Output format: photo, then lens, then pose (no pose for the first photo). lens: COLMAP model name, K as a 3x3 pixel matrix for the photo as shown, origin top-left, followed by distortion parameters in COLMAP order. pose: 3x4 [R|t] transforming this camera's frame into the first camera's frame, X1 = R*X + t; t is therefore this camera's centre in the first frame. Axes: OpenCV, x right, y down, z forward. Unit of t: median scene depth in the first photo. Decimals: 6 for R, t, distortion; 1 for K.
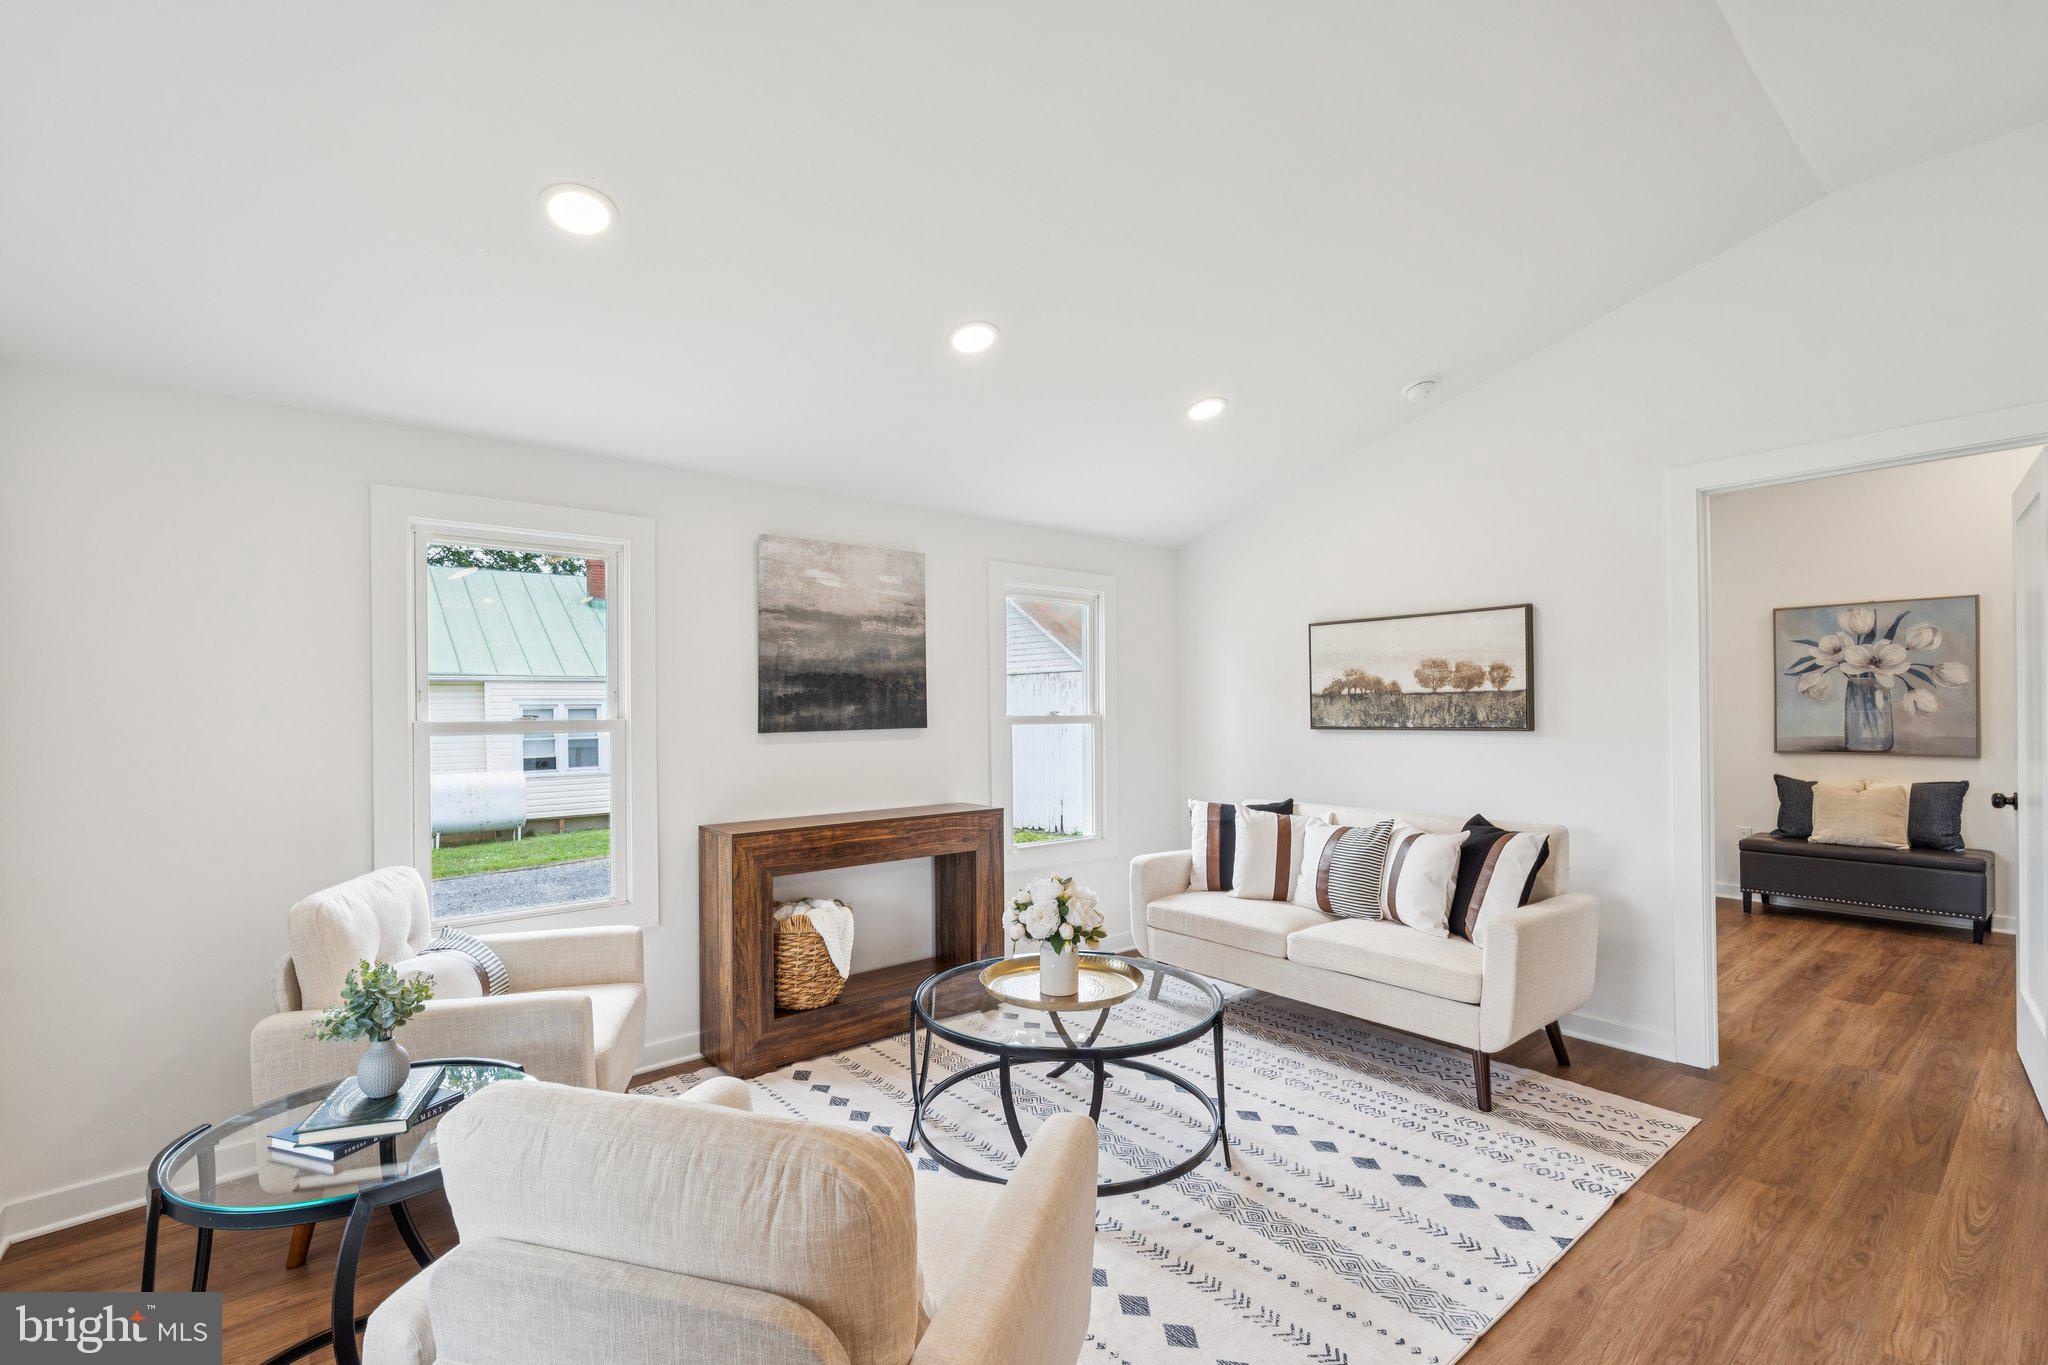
lens RADIAL K [[921.7, 0, 1029.0], [0, 921.7, 706.6], [0, 0, 1]] dist [-0.003280, -0.000885]
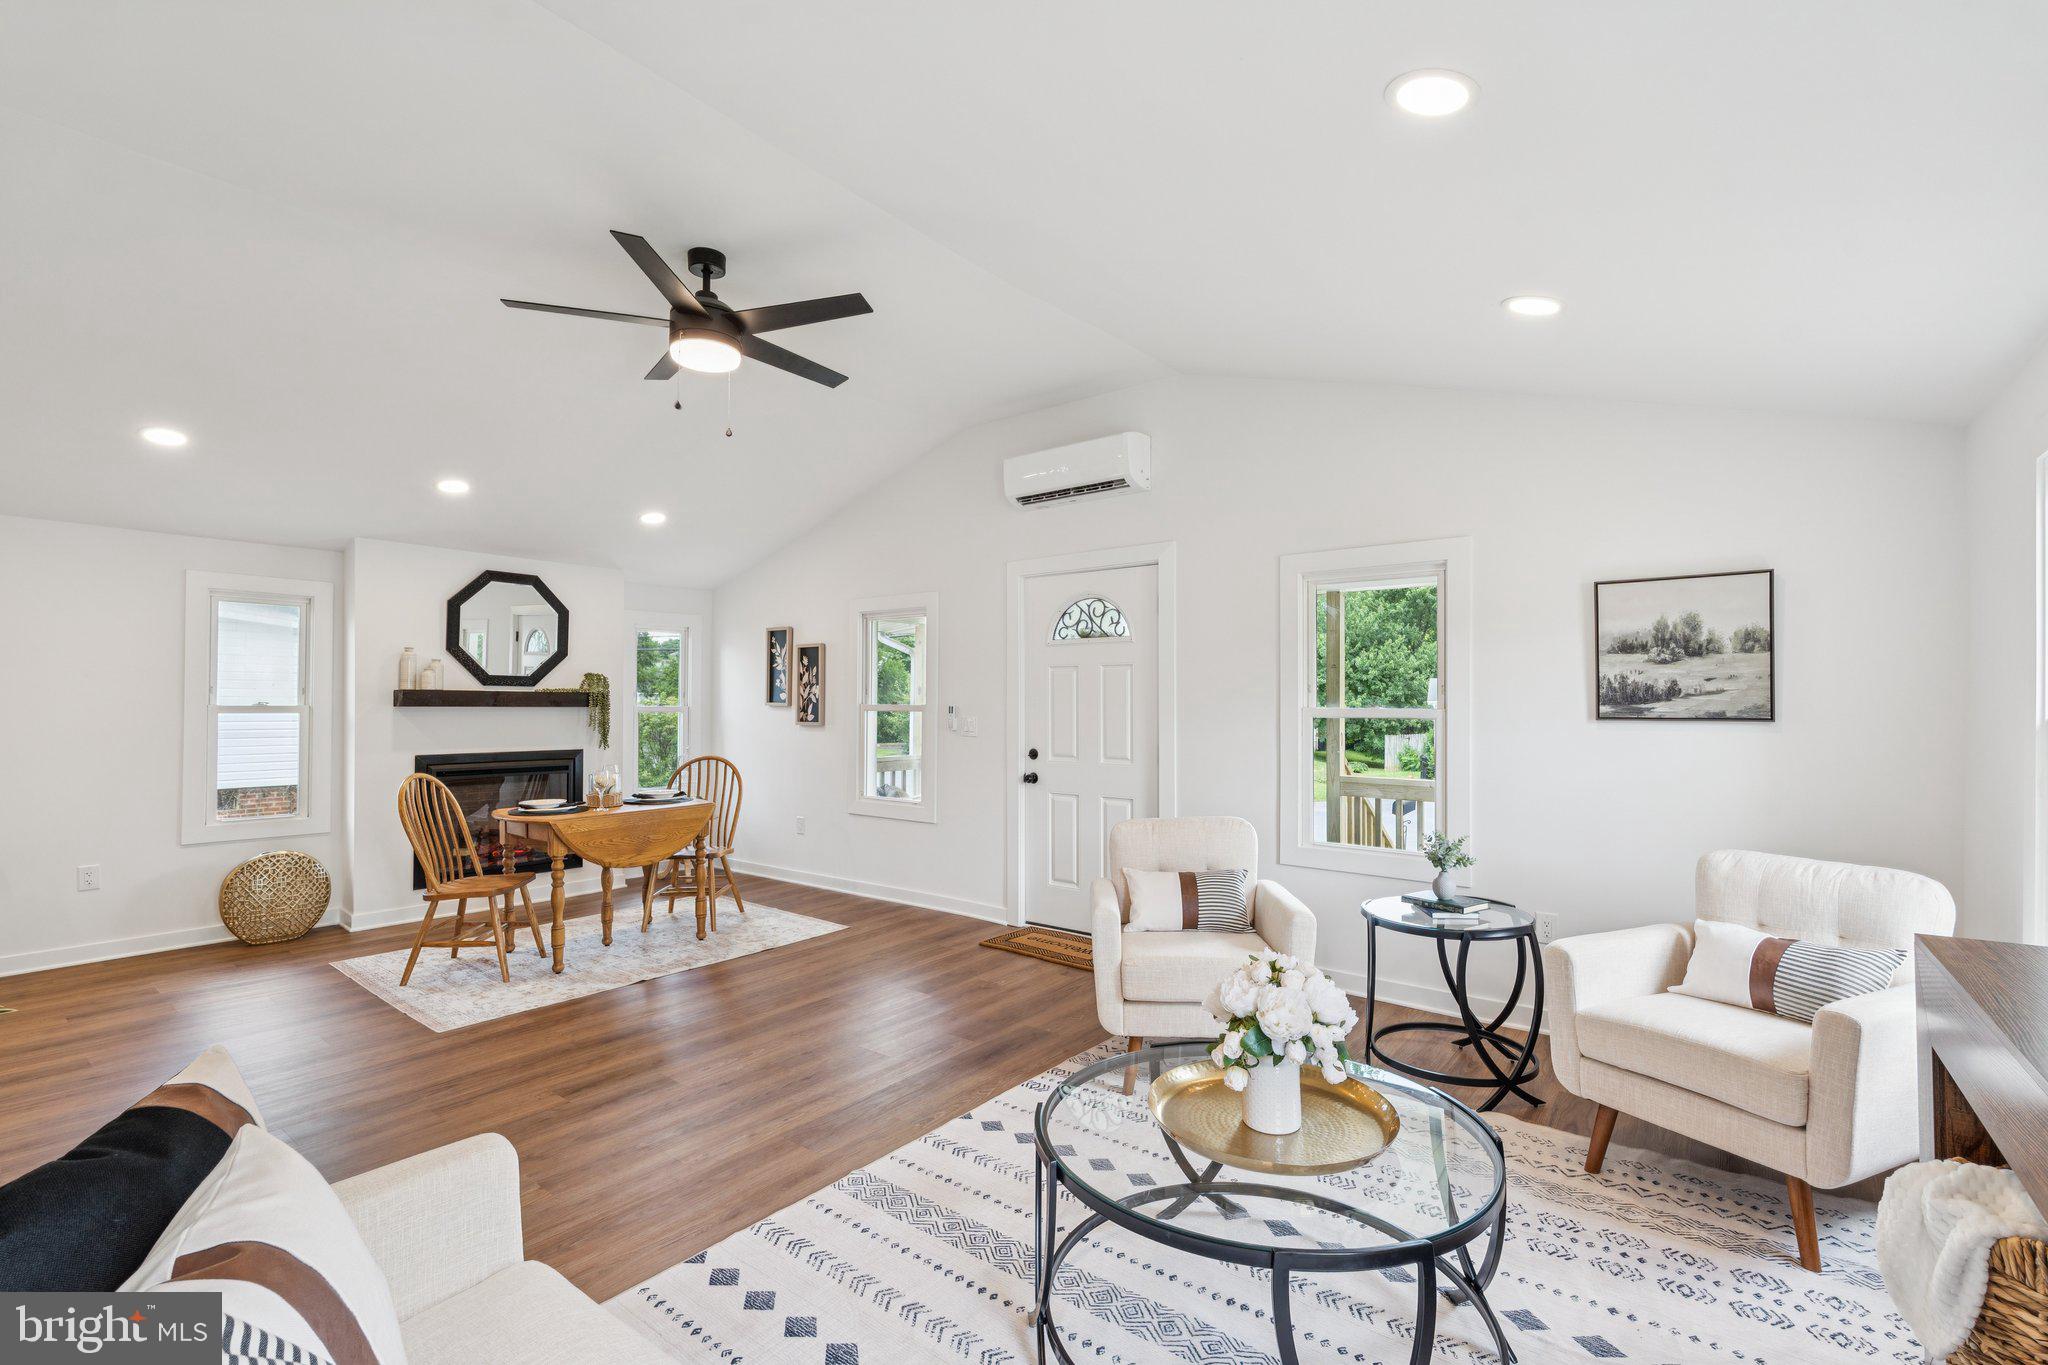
lens RADIAL K [[902.2, 0, 1028.1], [0, 902.2, 690.6], [0, 0, 1]] dist [-0.003163, -0.000492]
pose [[-0.977656, 0.007507, -0.210076, 0.239406], [0.010750, 0.999840, -0.014301, -0.003794], [0.209935, -0.016240, -0.977581, 1.119102]]
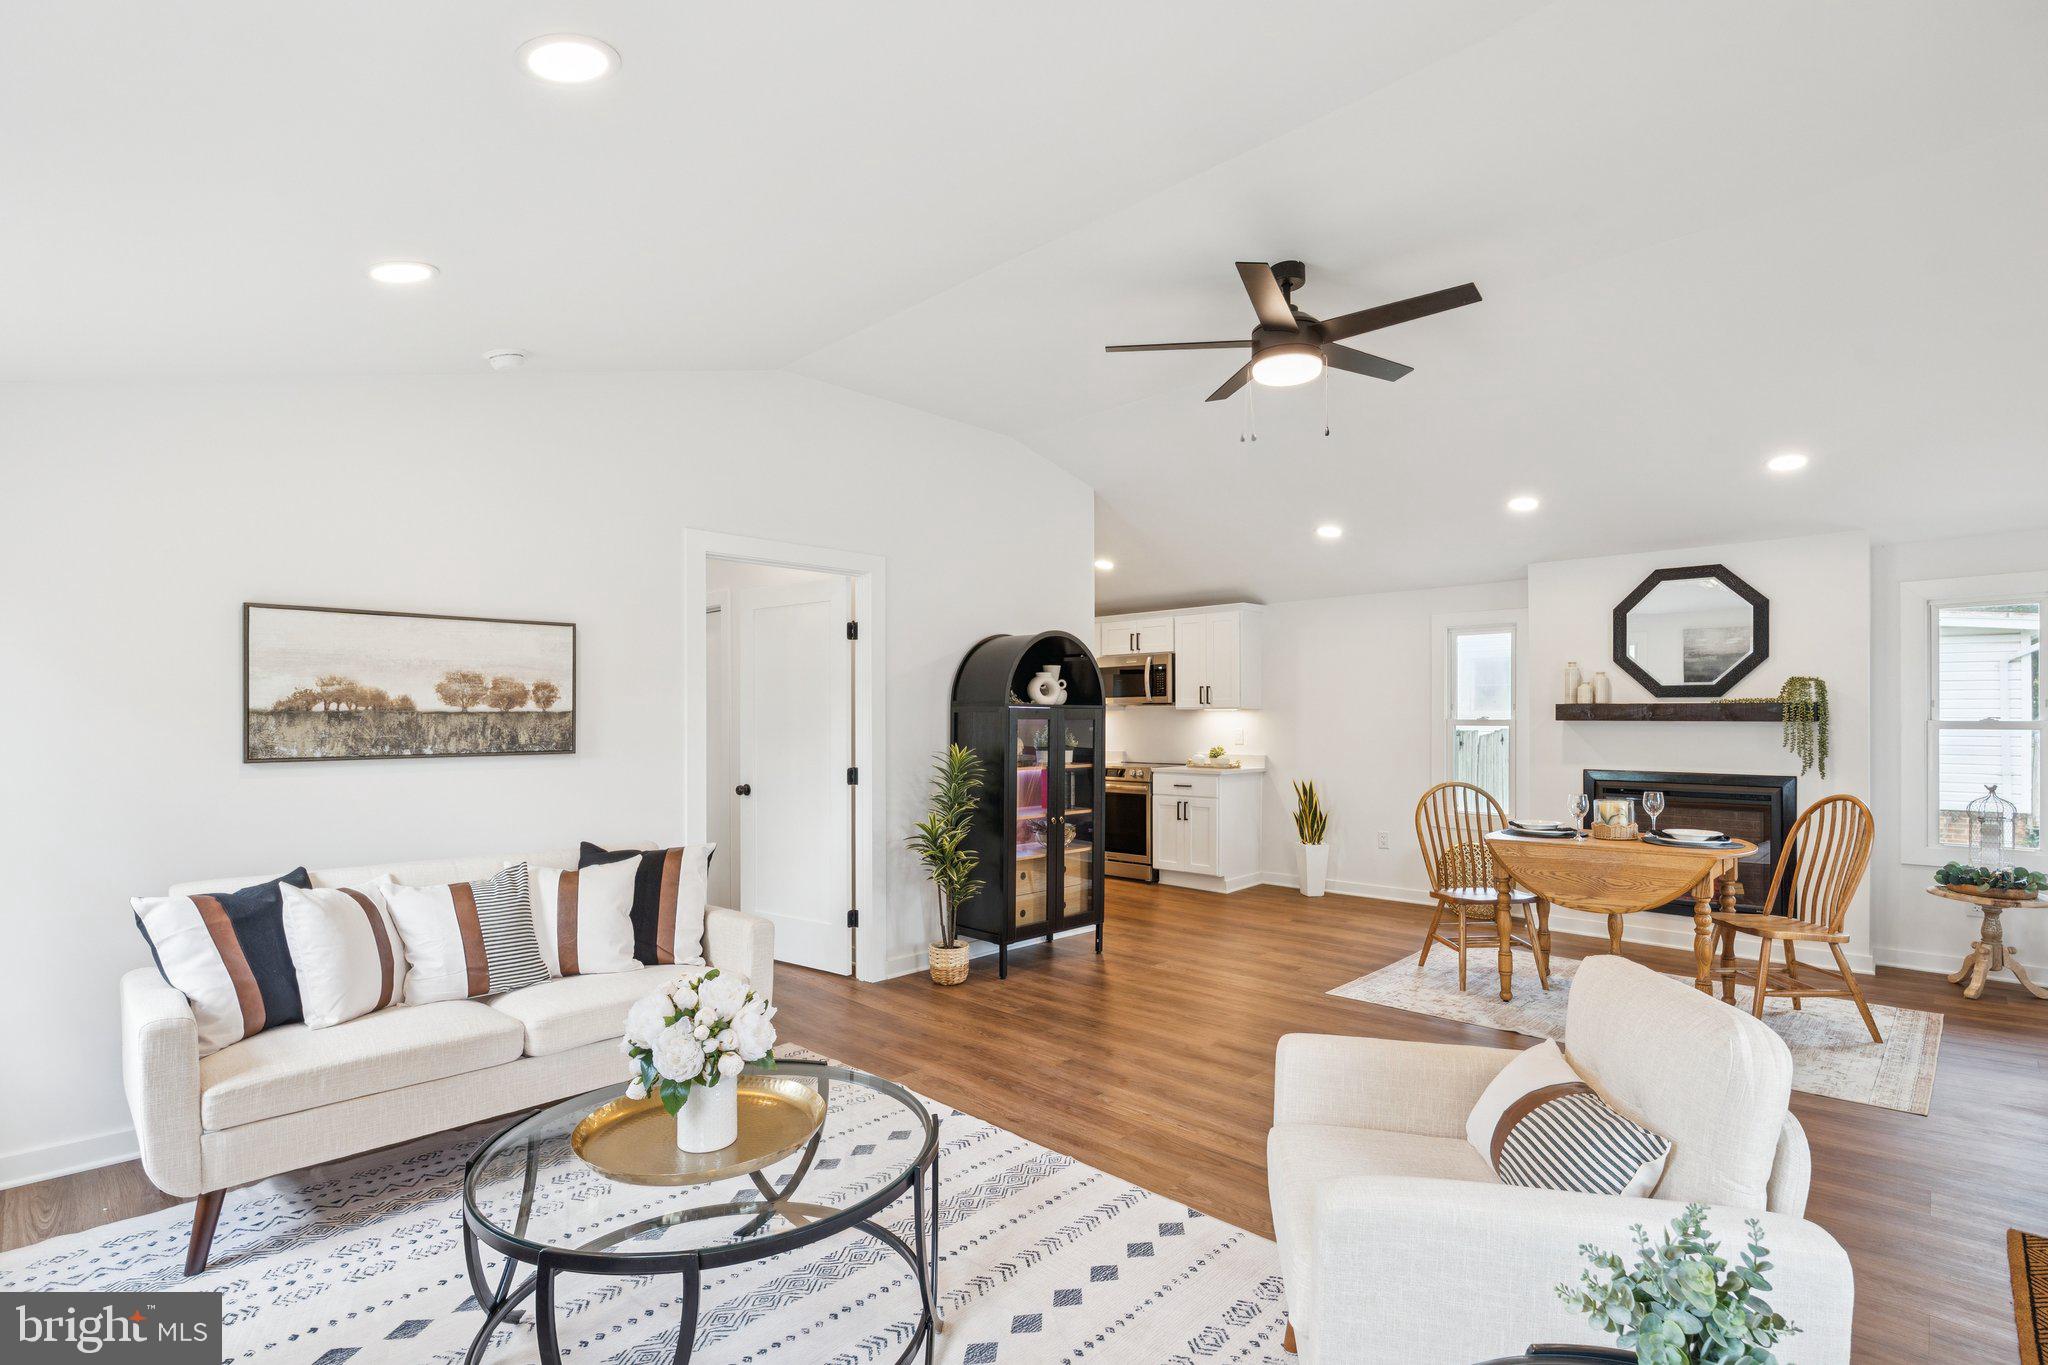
lens RADIAL K [[957.6, 0, 1034.9], [0, 957.6, 712.6], [0, 0, 1]] dist [-0.001523, -0.000782]
pose [[-0.110872, 0.015823, 0.993709, -0.487538], [0.001931, 0.999875, -0.015706, 0.000218], [-0.993833, 0.000177, -0.110888, 0.578193]]
